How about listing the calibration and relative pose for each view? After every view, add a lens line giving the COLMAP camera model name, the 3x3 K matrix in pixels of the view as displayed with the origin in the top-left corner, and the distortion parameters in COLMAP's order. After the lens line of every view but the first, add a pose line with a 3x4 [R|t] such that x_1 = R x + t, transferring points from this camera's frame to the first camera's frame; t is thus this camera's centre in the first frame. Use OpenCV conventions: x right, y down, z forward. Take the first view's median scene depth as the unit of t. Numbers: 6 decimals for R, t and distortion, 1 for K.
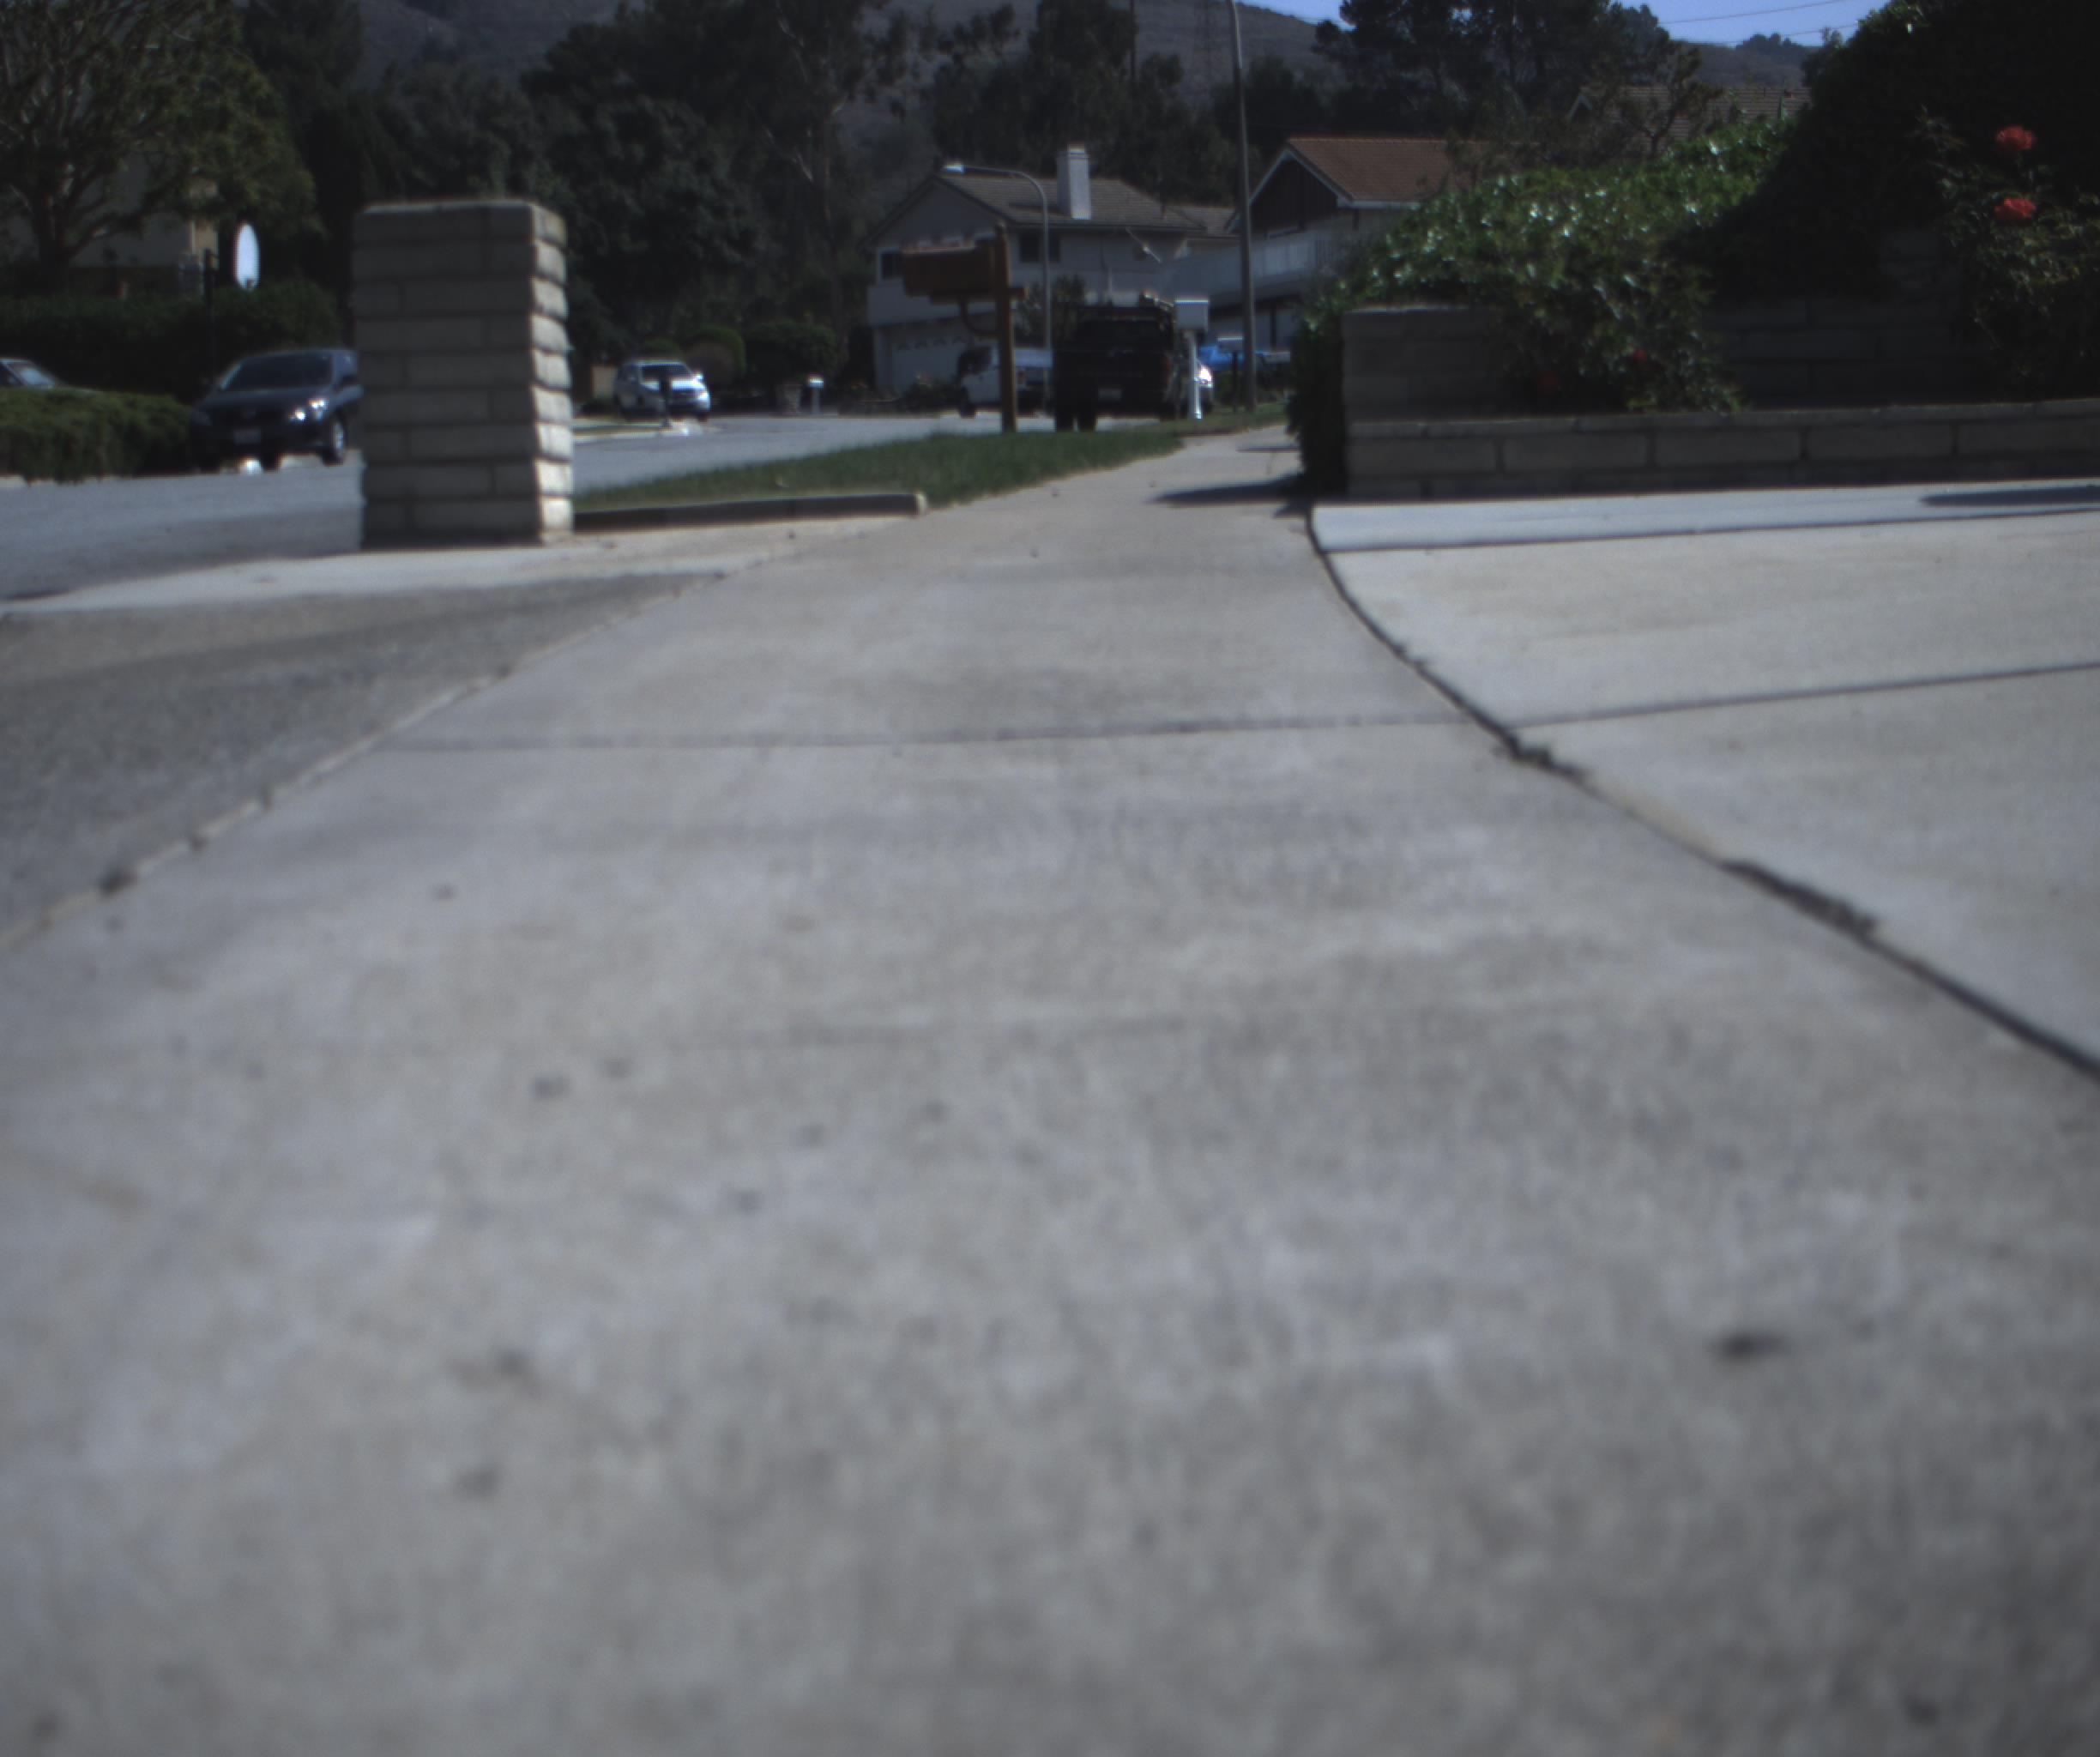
lens RADIAL K [[3922.8, 0, 1050.0], [0, 3922.8, 878.5], [0, 0, 1]] dist [-0.175973, 0.817276]
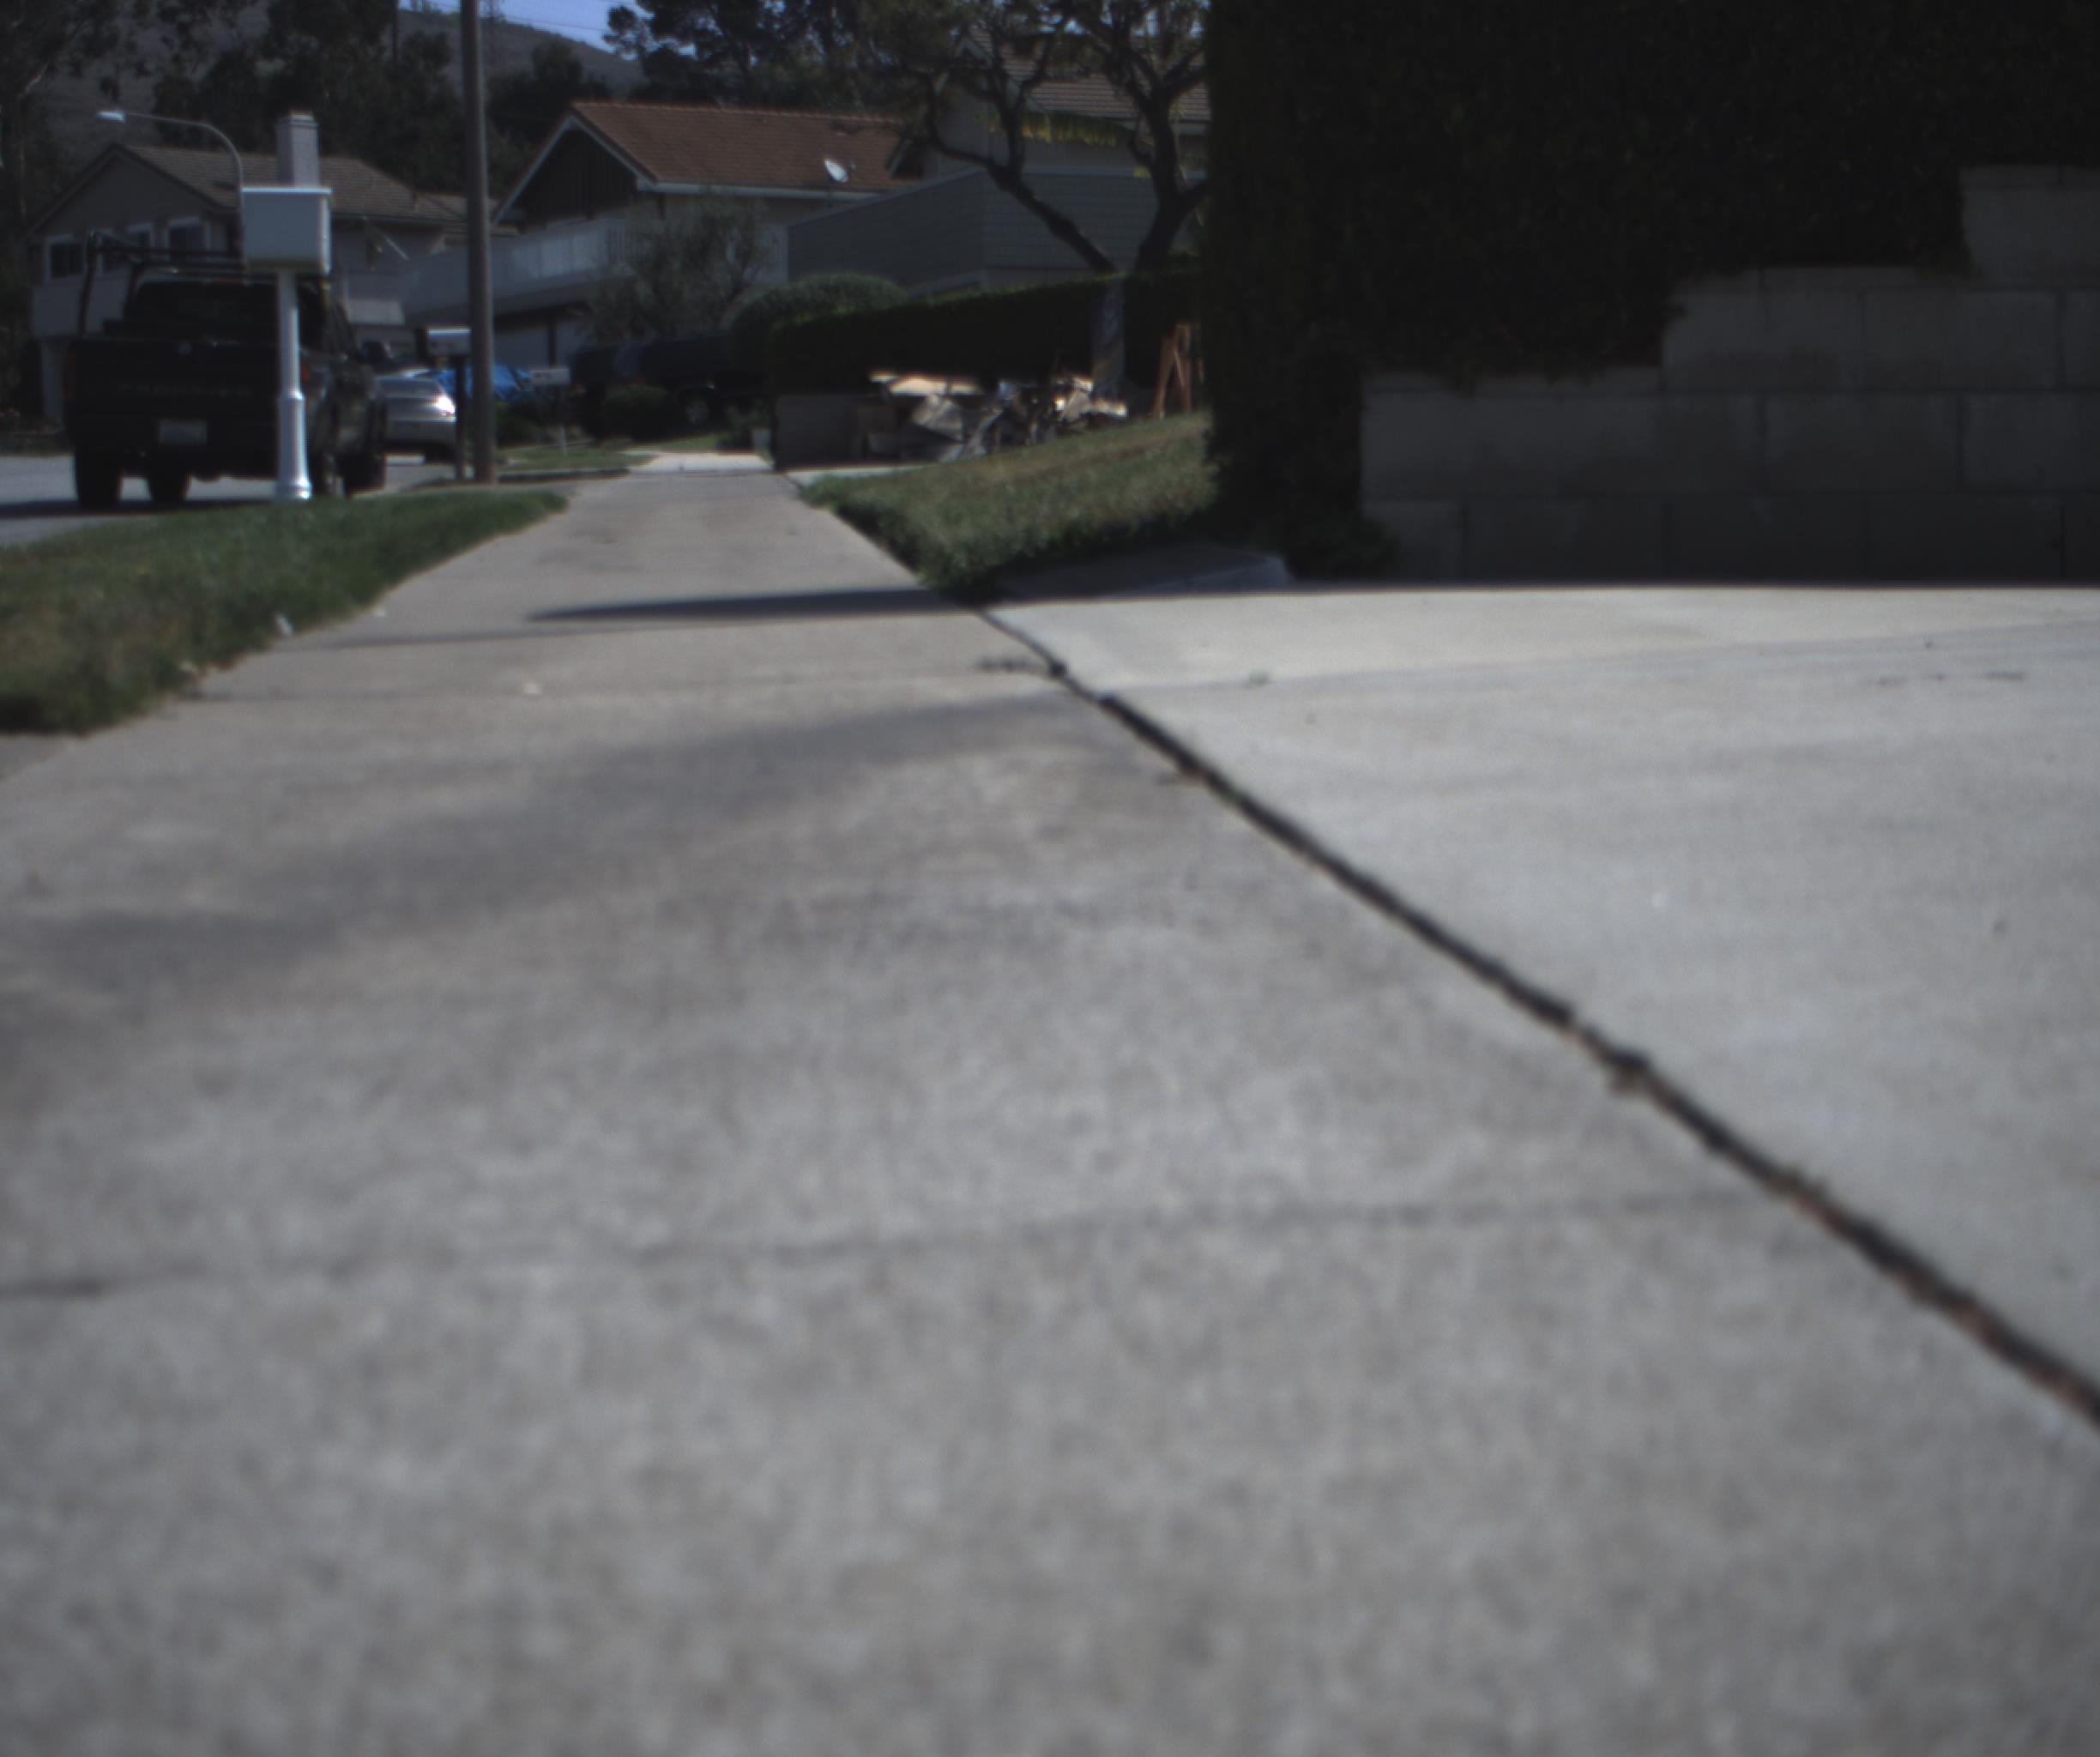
lens RADIAL K [[3922.8, 0, 1050.0], [0, 3922.8, 878.5], [0, 0, 1]] dist [-0.175973, 0.817276]
pose [[0.983740, -0.002929, 0.179572, 0.014777], [0.004694, 0.999945, -0.009406, -0.027536], [-0.179535, 0.010096, 0.983700, 0.219627]]
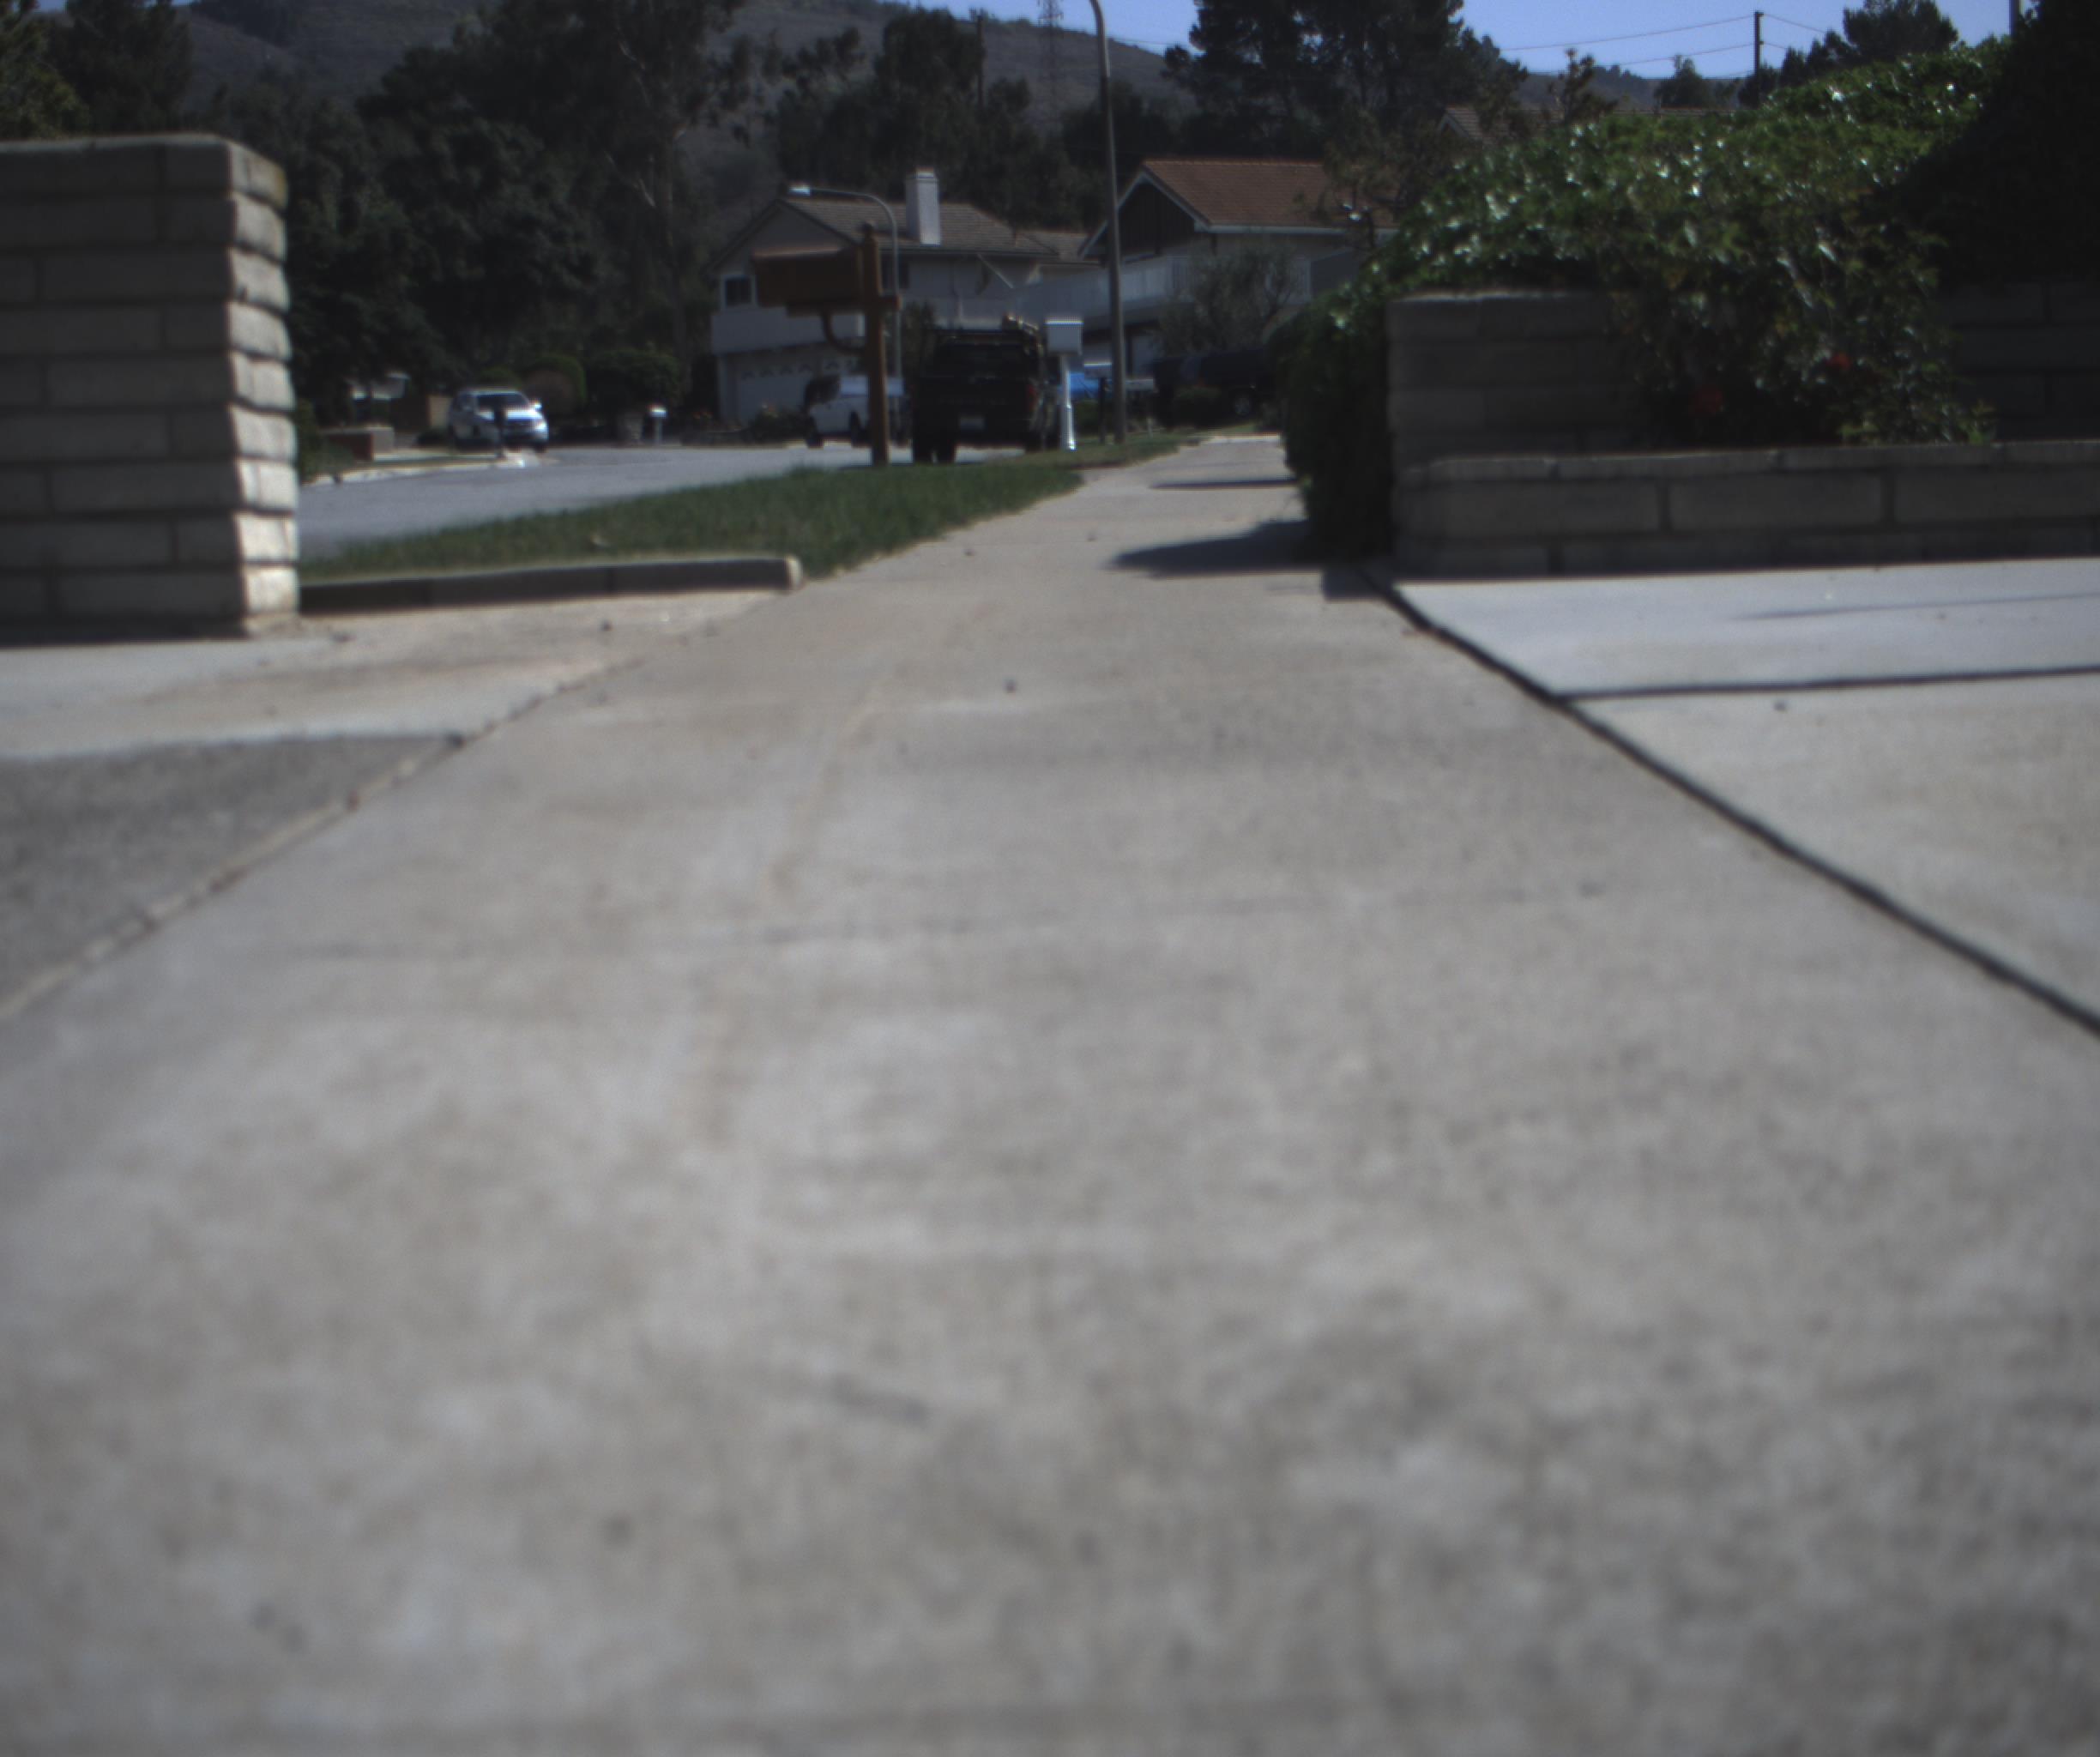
lens RADIAL K [[3922.8, 0, 1050.0], [0, 3922.8, 878.5], [0, 0, 1]] dist [-0.175973, 0.817276]
pose [[0.999214, -0.004982, 0.039325, -0.001404], [0.005281, 0.999958, -0.007507, -0.003330], [-0.039286, 0.007709, 0.999198, 0.027794]]
